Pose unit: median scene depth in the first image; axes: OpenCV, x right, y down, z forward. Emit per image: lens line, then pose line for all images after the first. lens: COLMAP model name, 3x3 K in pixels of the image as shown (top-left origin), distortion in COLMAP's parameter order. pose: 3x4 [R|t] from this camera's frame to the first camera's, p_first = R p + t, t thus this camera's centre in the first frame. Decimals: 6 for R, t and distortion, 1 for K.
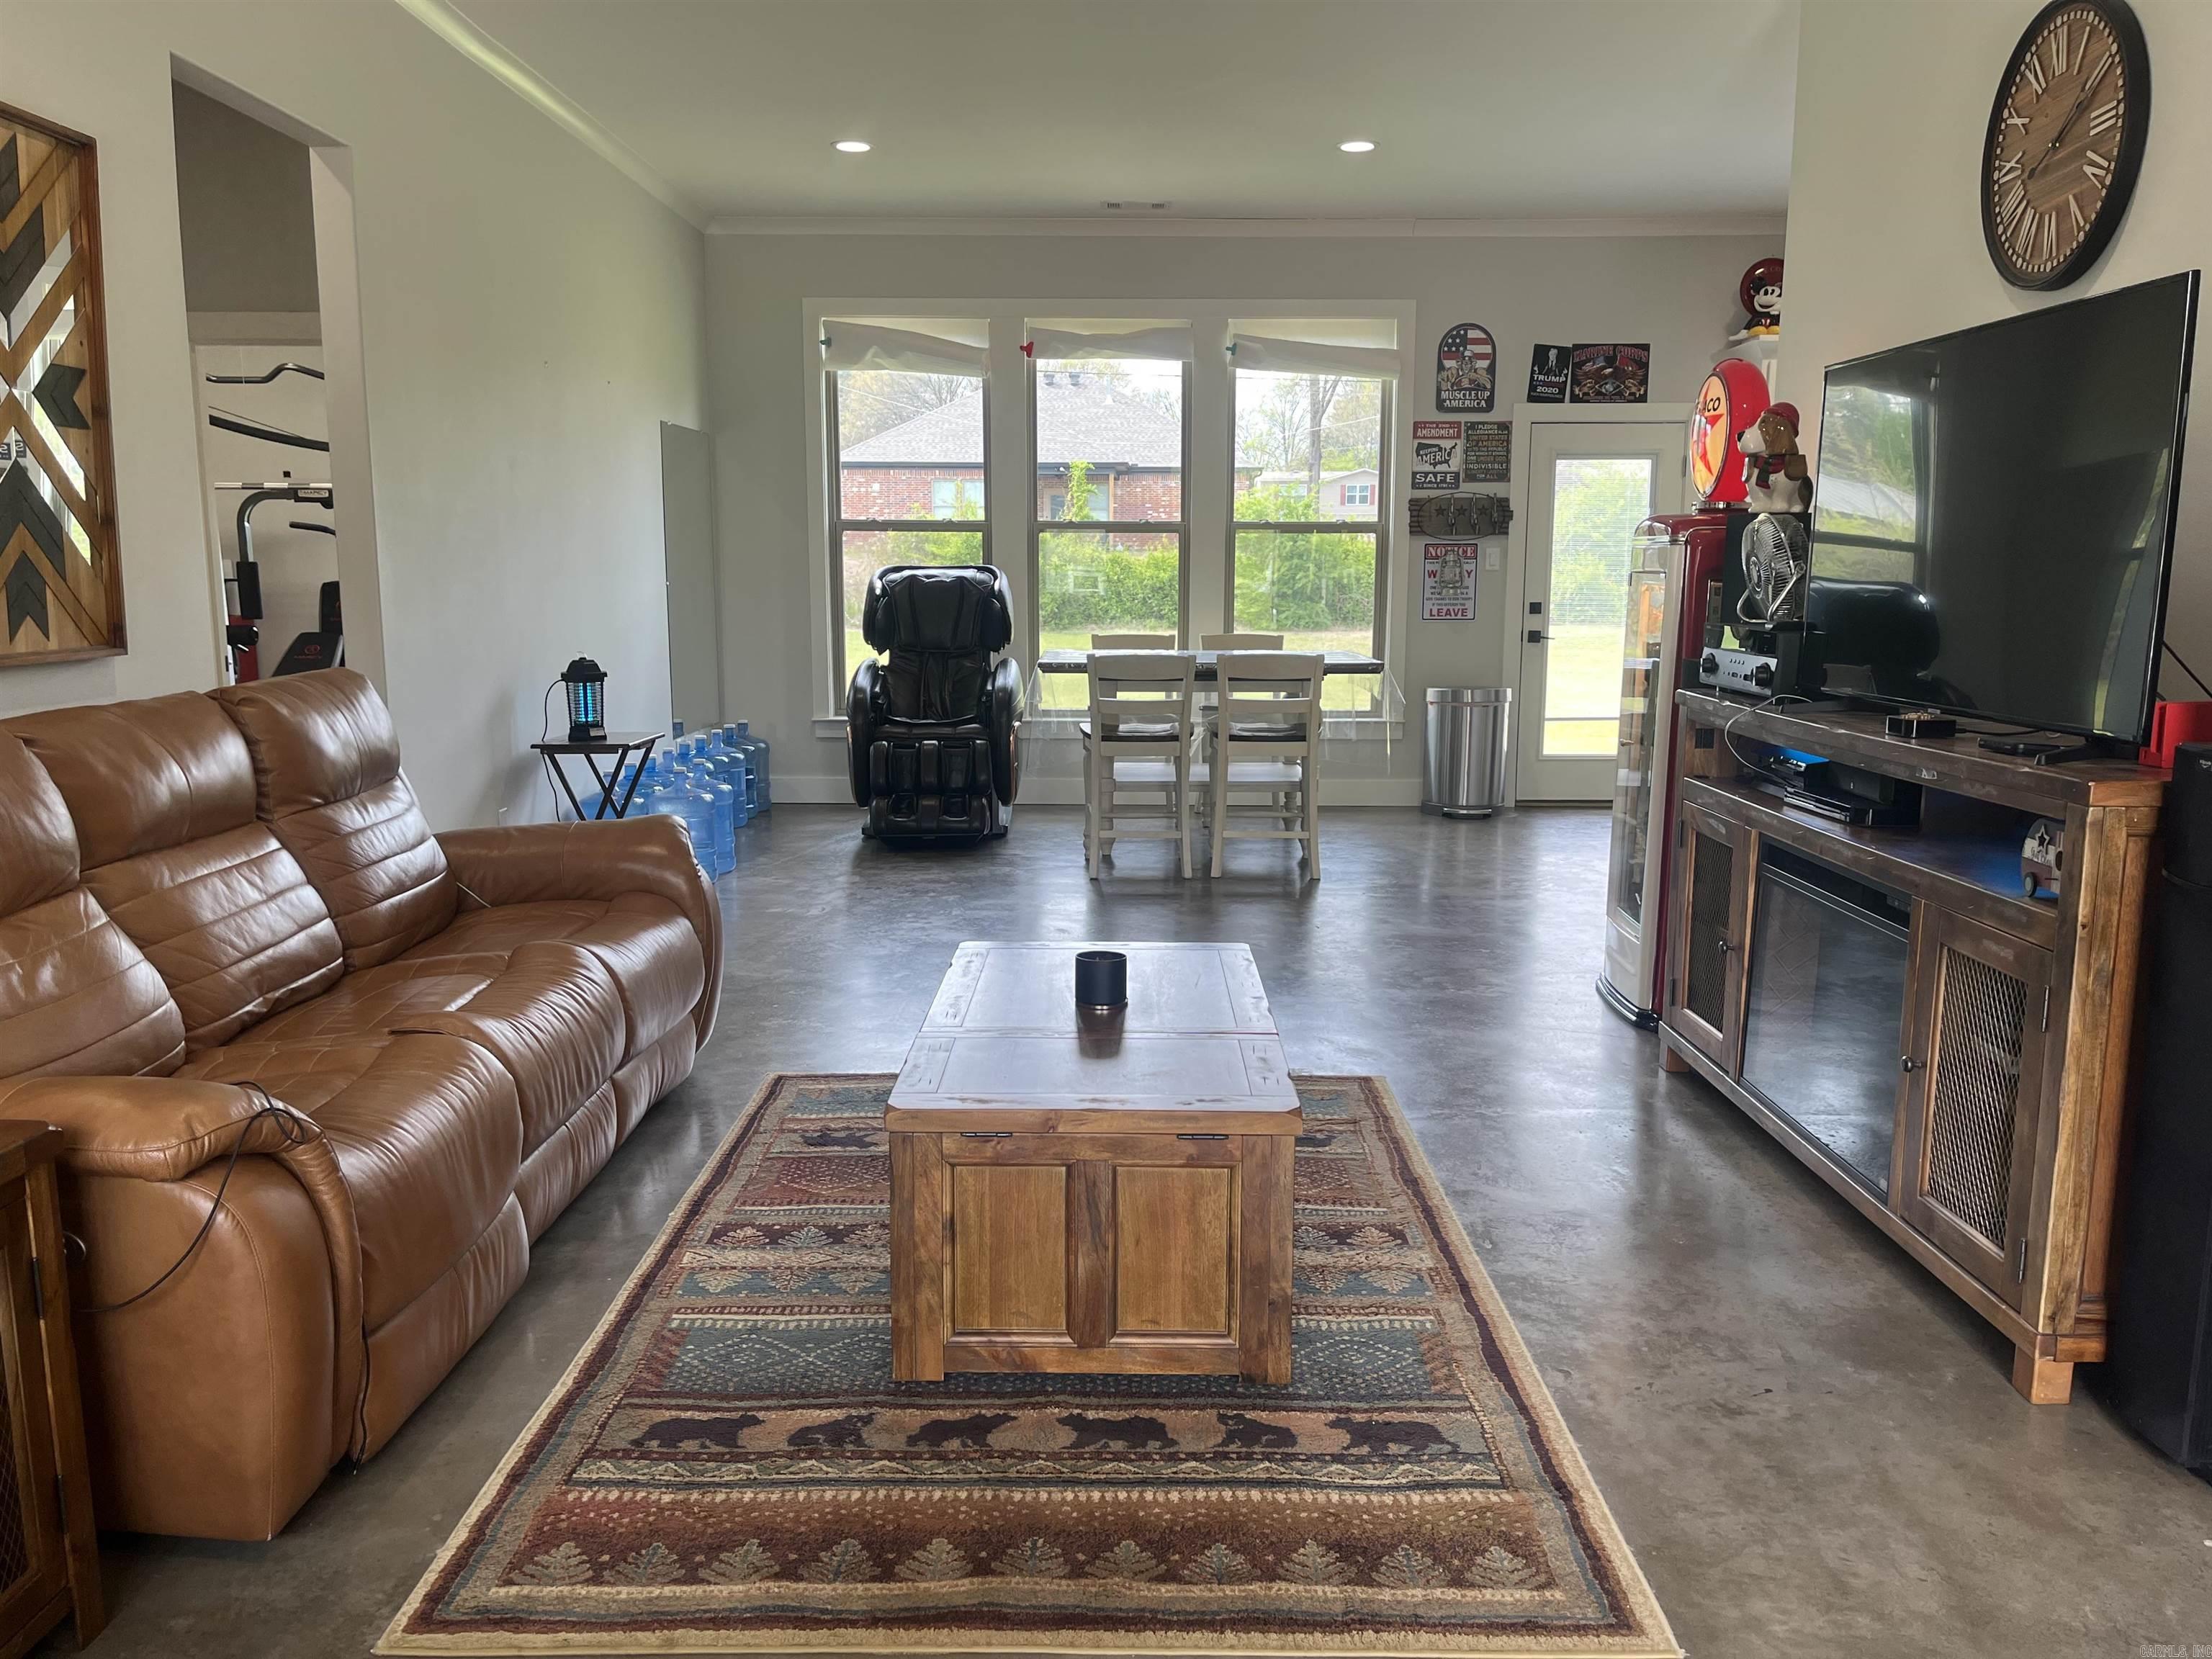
lens RADIAL K [[1669.2, 0, 1115.4], [0, 1669.2, 822.1], [0, 0, 1]] dist [0.082194, -0.114818]
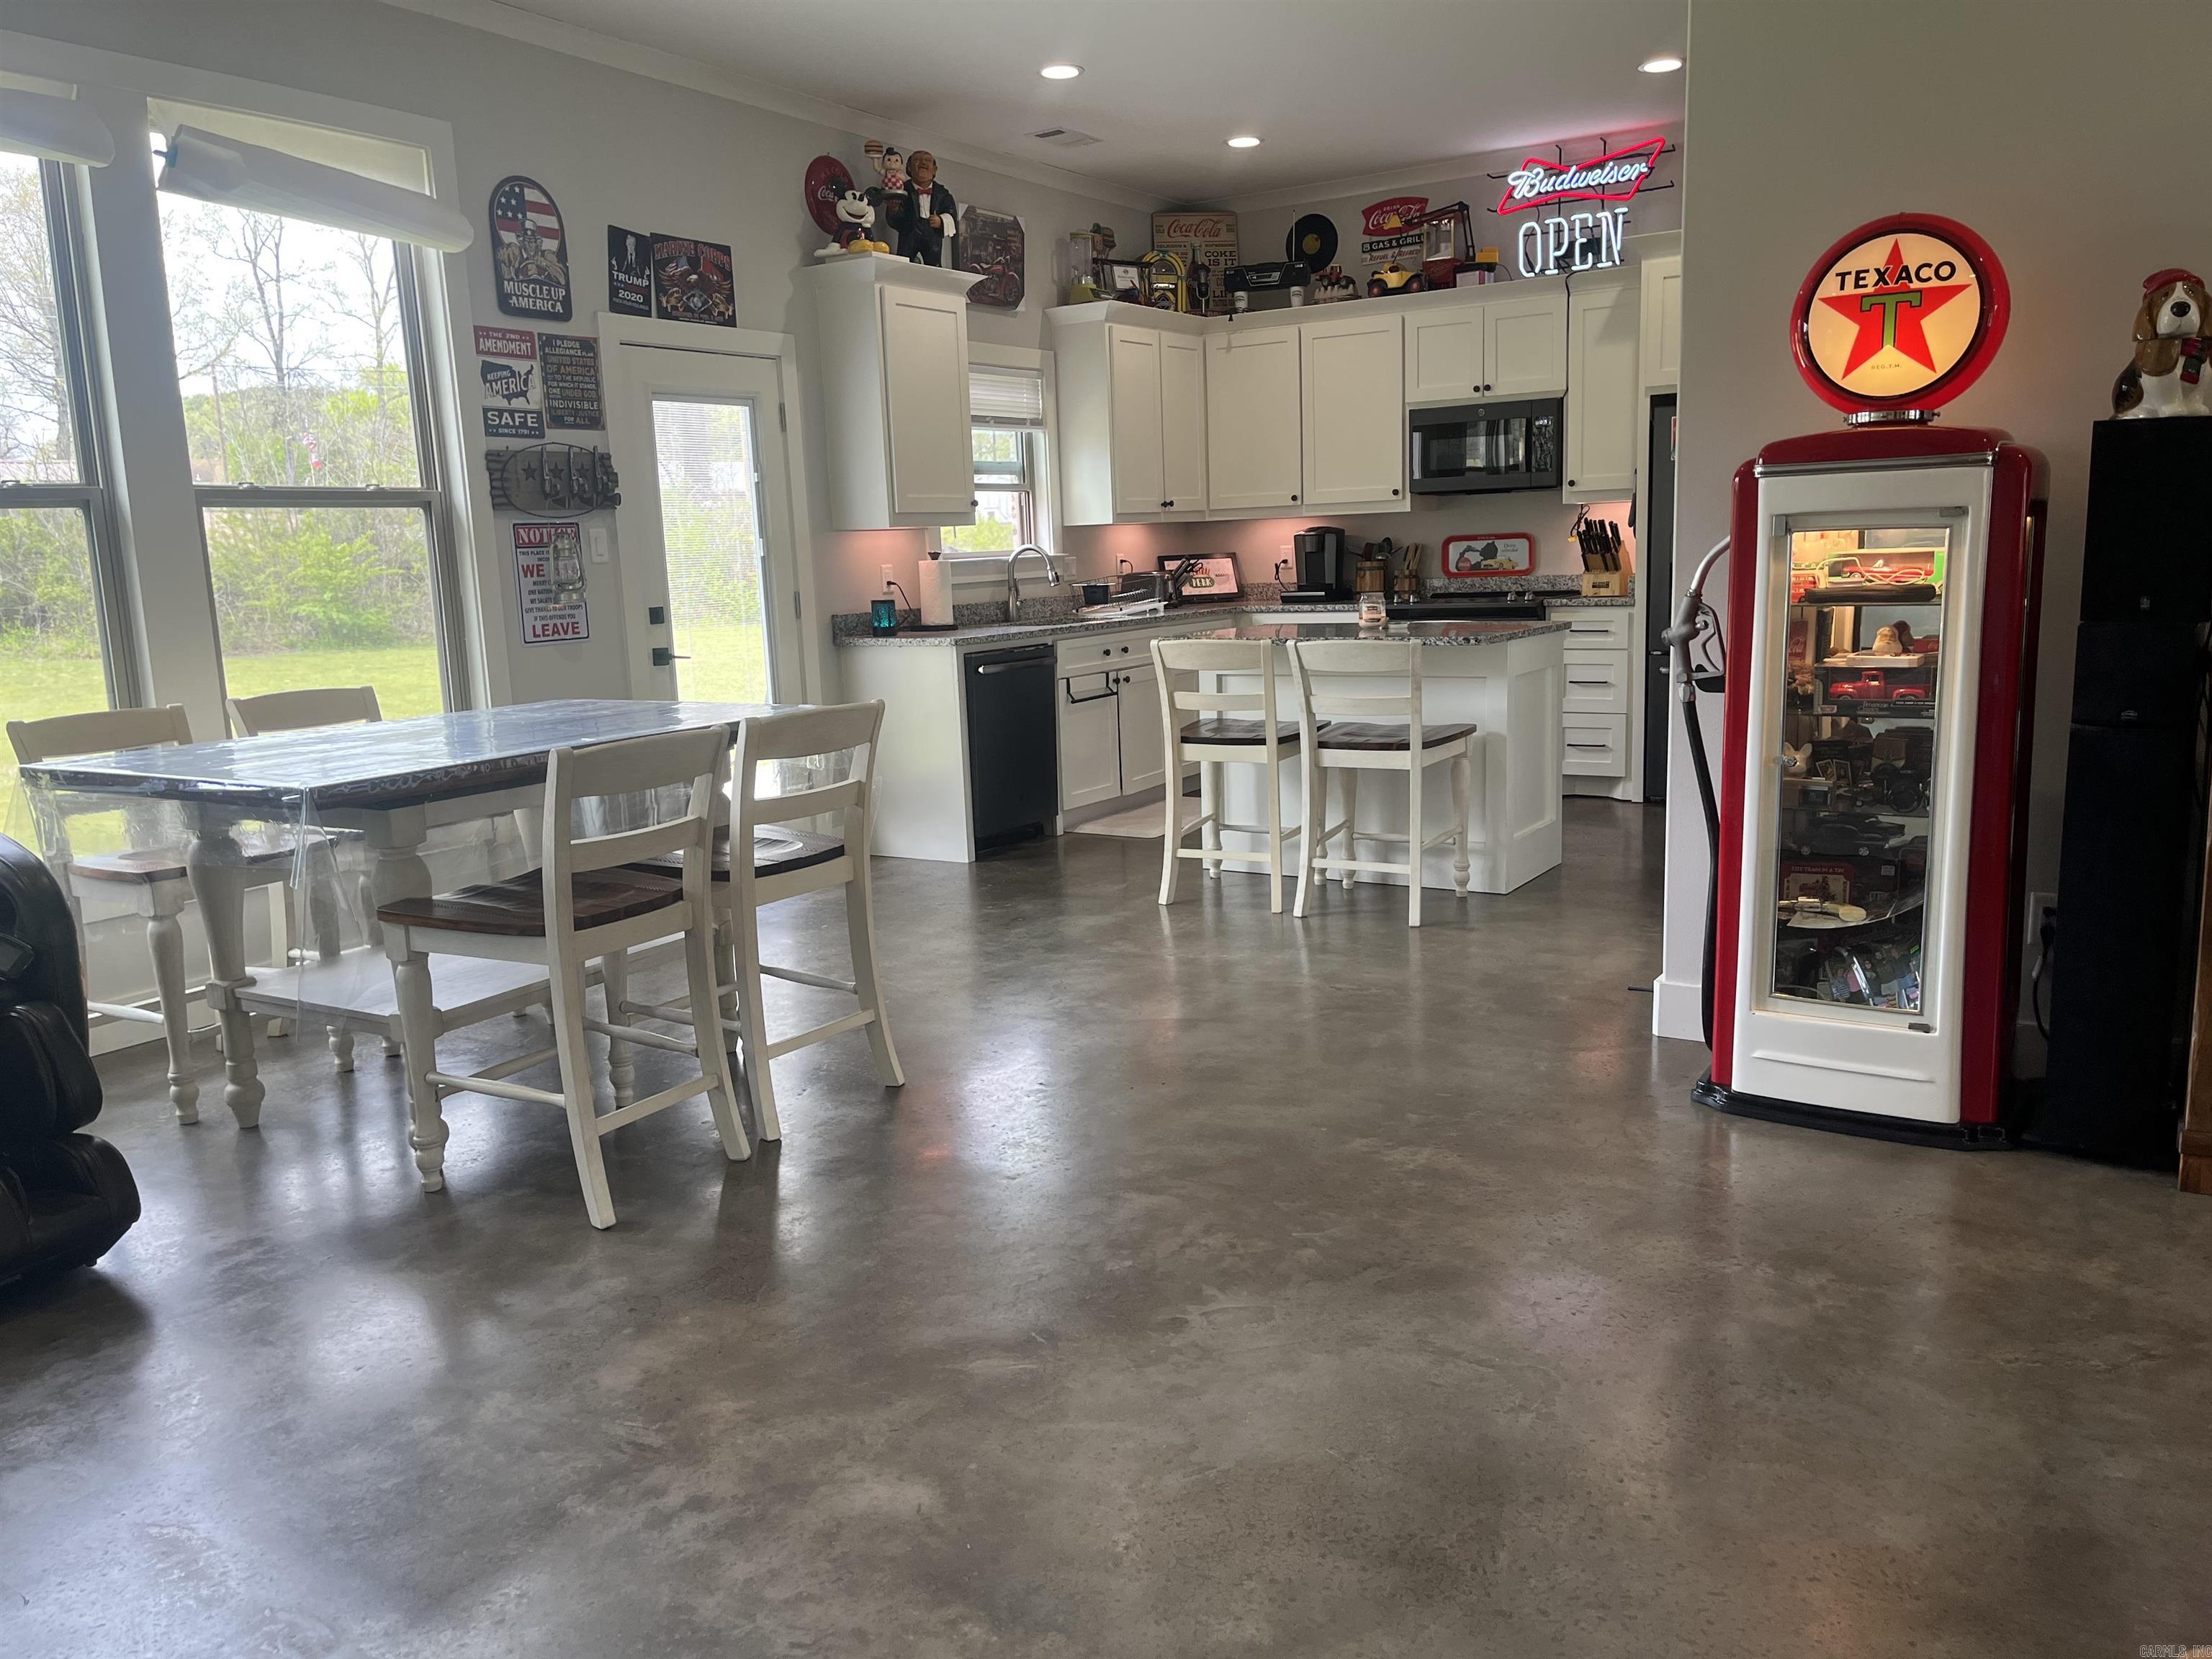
lens RADIAL K [[1669.2, 0, 1086.5], [0, 1669.2, 826.0], [0, 0, 1]] dist [0.082194, -0.114818]
pose [[0.530152, -0.164977, 0.831698, -0.253119], [0.168129, 0.981866, 0.087593, -0.076160], [-0.831066, 0.093395, 0.548275, 0.500974]]
